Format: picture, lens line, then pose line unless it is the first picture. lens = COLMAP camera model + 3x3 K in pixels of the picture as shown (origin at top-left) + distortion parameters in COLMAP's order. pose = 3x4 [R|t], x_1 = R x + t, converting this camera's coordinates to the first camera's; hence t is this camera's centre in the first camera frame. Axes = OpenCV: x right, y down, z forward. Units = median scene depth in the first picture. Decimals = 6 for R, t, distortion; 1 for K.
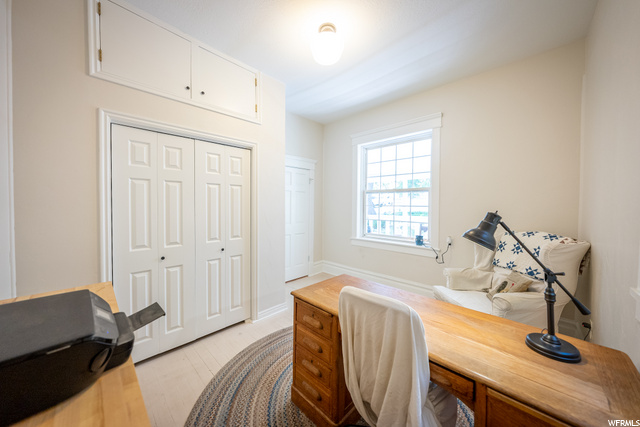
lens RADIAL K [[226.4, 0, 320.0], [0, 226.4, 213.5], [0, 0, 1]] dist [-0.000402, 0.000029]
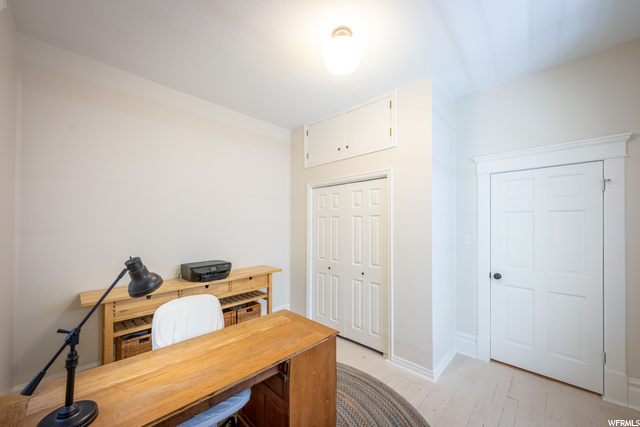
lens RADIAL K [[244.6, 0, 319.0], [0, 244.6, 225.4], [0, 0, 1]] dist [-0.001185, -0.000215]
pose [[-0.012278, 0.005605, -0.999909, 0.830341], [-0.039957, 0.999183, 0.006092, -0.083452], [0.999126, 0.040028, -0.012044, 0.829717]]
